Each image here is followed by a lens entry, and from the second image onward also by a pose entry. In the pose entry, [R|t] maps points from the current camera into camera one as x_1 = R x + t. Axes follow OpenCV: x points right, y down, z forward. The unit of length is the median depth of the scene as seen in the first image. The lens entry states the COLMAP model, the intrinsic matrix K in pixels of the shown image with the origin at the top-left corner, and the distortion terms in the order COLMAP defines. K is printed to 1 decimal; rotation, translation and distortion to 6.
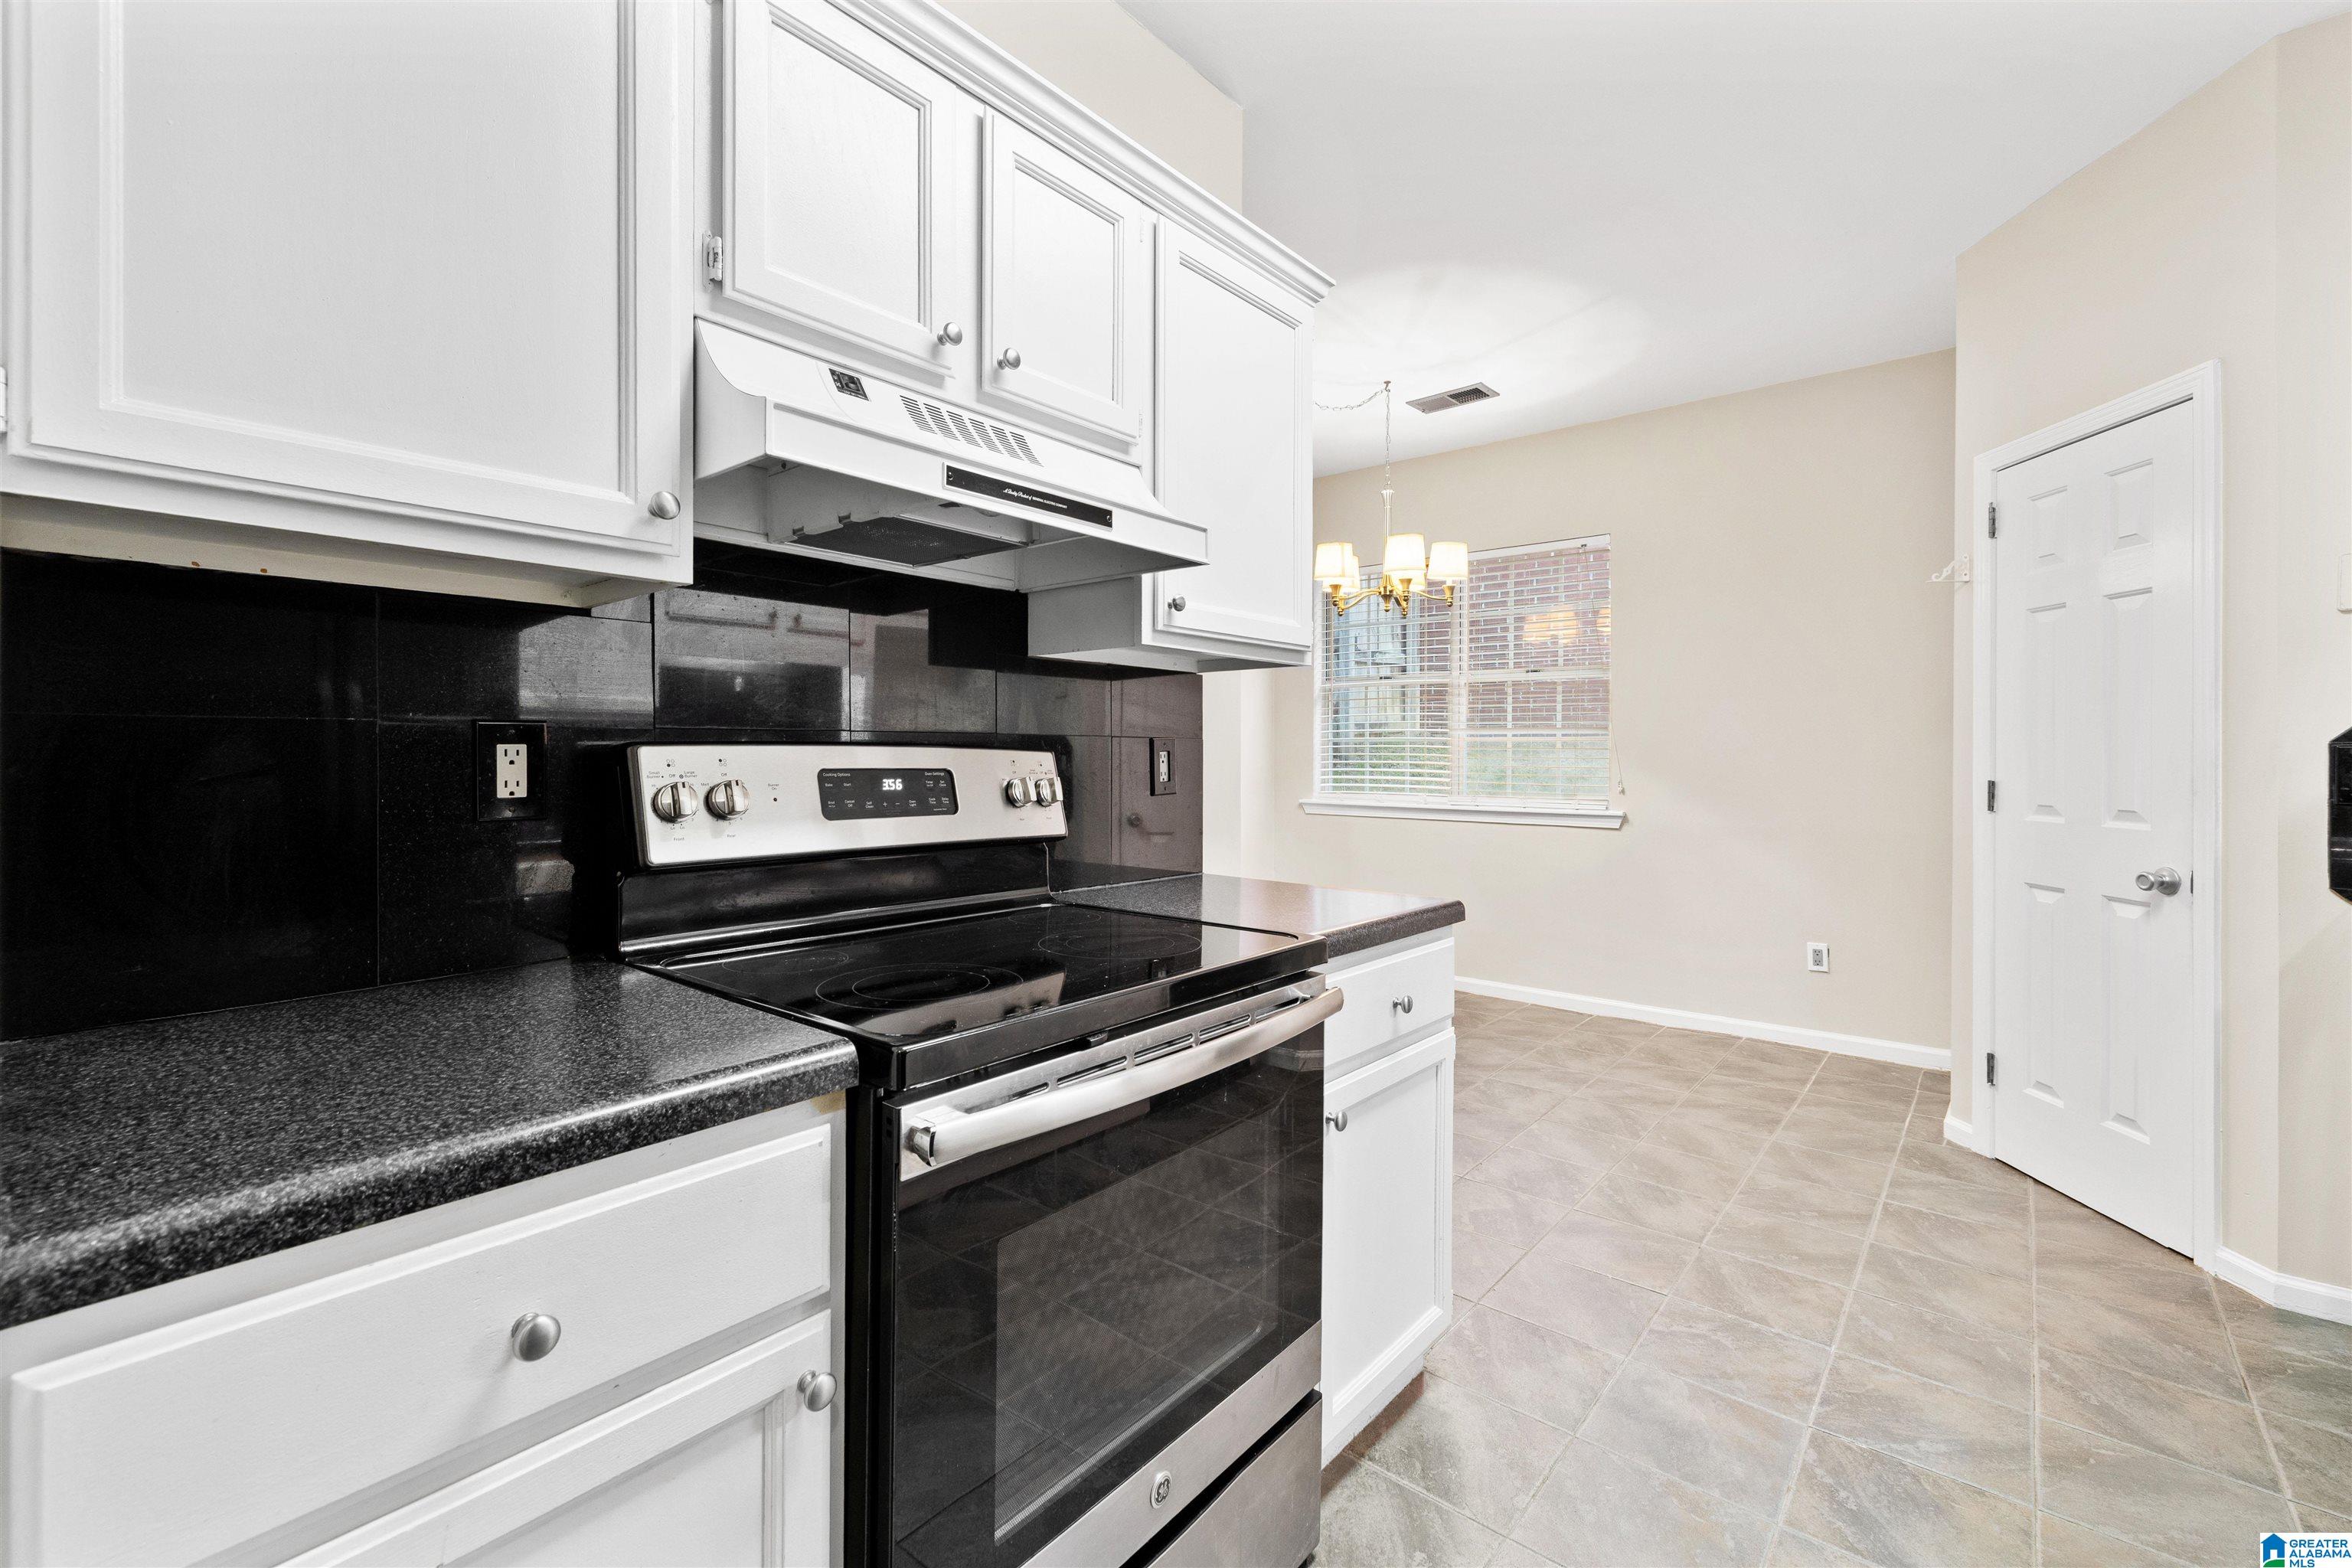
lens RADIAL K [[980.5, 0, 1164.2], [0, 980.5, 759.3], [0, 0, 1]] dist [0.001541, 0.000502]
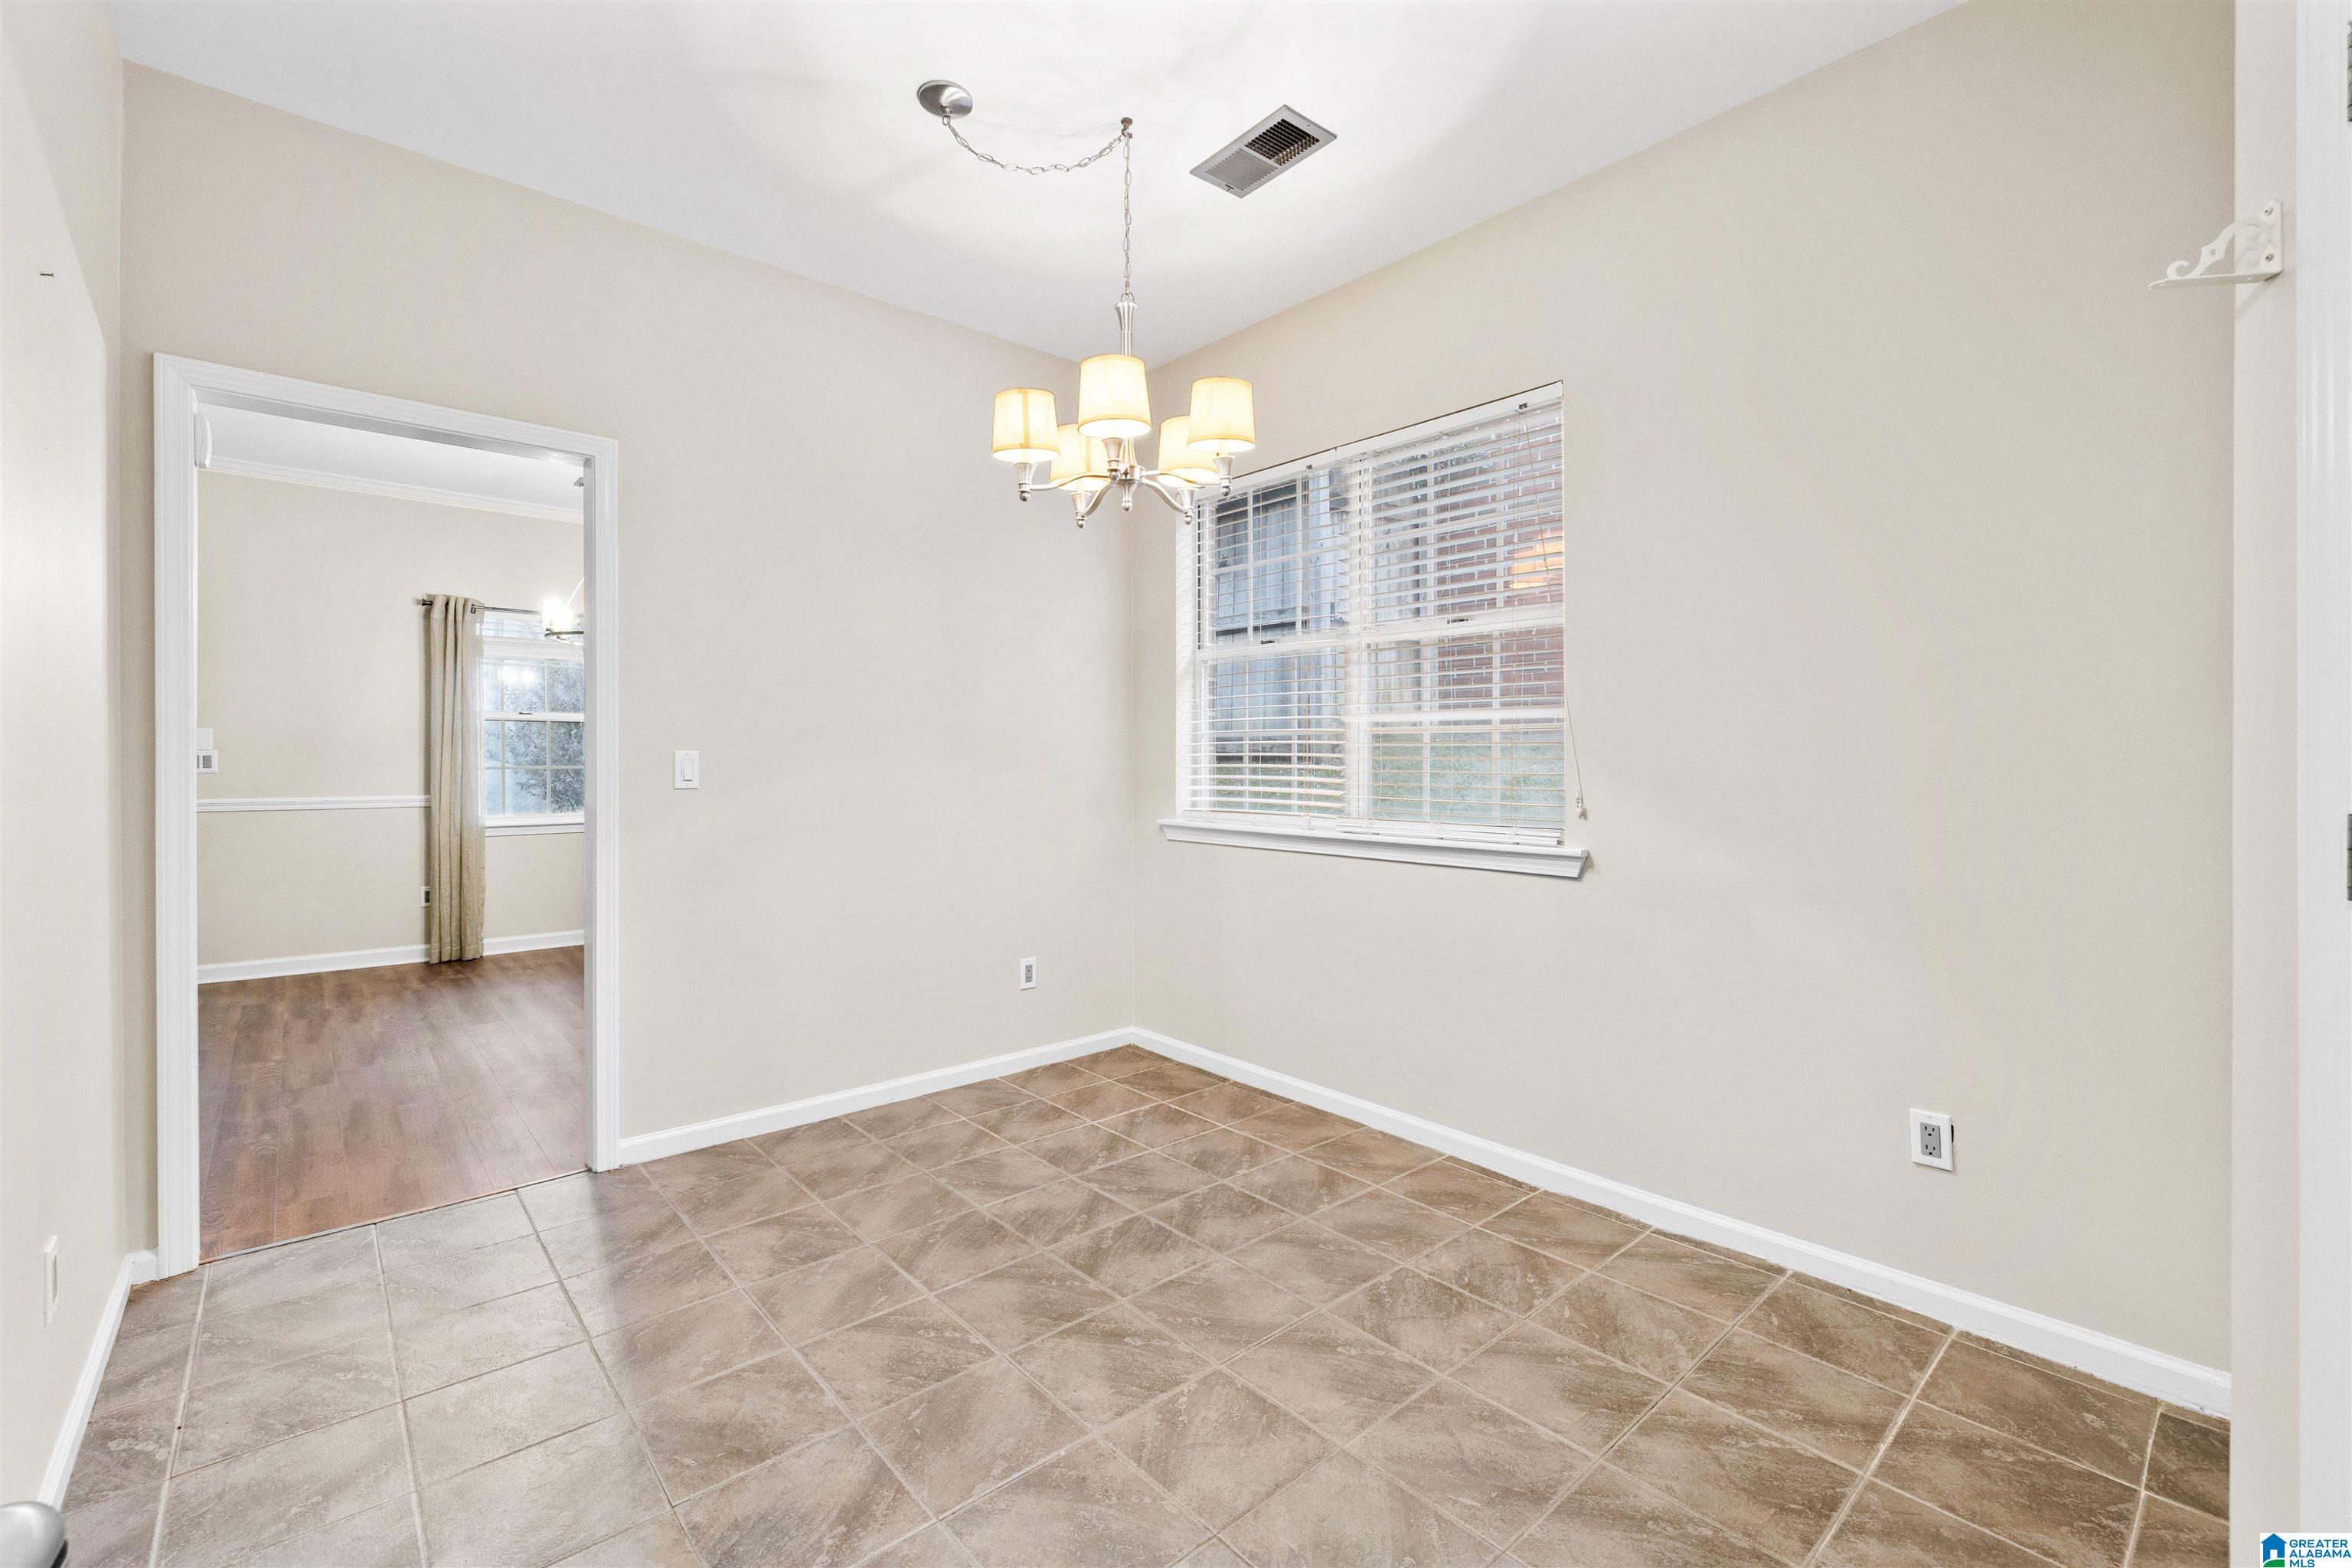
lens RADIAL K [[980.5, 0, 1171.8], [0, 980.5, 765.8], [0, 0, 1]] dist [0.001541, 0.000502]
pose [[0.989646, -0.007106, -0.143352, 0.347202], [0.007780, 0.999961, 0.004146, -0.000431], [0.143317, -0.005218, 0.989663, 0.433669]]
